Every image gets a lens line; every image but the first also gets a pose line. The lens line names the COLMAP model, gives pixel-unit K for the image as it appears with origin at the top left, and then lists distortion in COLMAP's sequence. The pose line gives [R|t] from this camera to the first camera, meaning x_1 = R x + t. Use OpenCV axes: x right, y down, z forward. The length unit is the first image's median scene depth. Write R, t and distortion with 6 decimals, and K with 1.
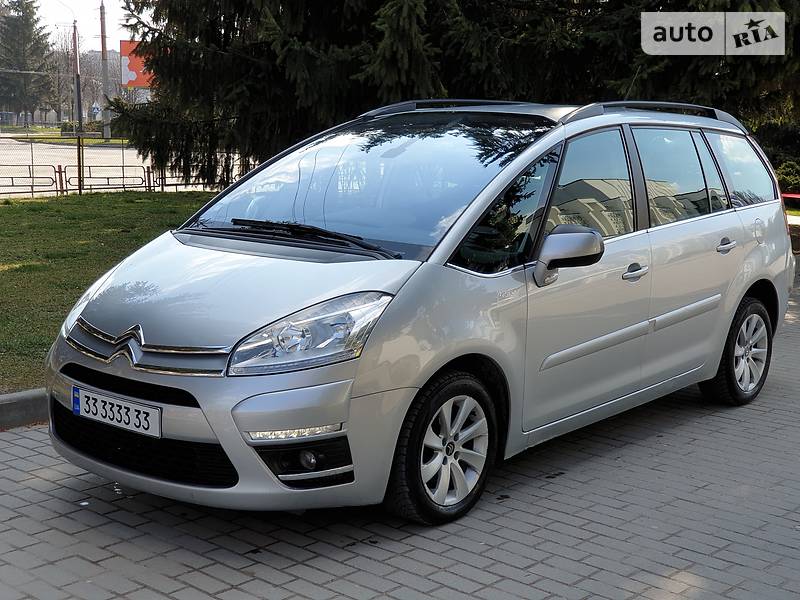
lens RADIAL K [[1192.8, 0, 396.9], [0, 1192.8, 318.2], [0, 0, 1]] dist [0.101321, -0.150247]
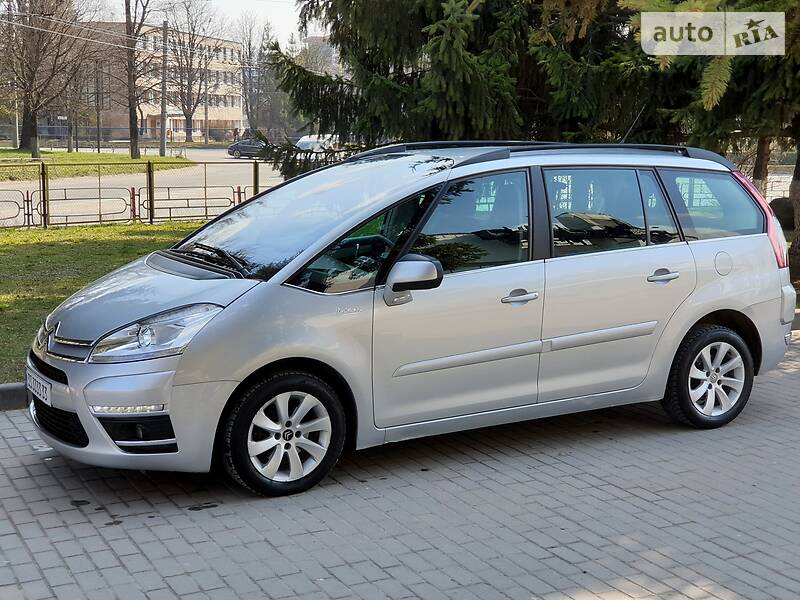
lens RADIAL K [[1208.5, 0, 402.1], [0, 1208.5, 270.5], [0, 0, 1]] dist [0.091220, -0.084847]
pose [[0.935602, 0.029689, -0.351806, 0.599559], [-0.047000, 0.998063, -0.040765, -0.014072], [0.349915, 0.054675, 0.935185, -0.131414]]
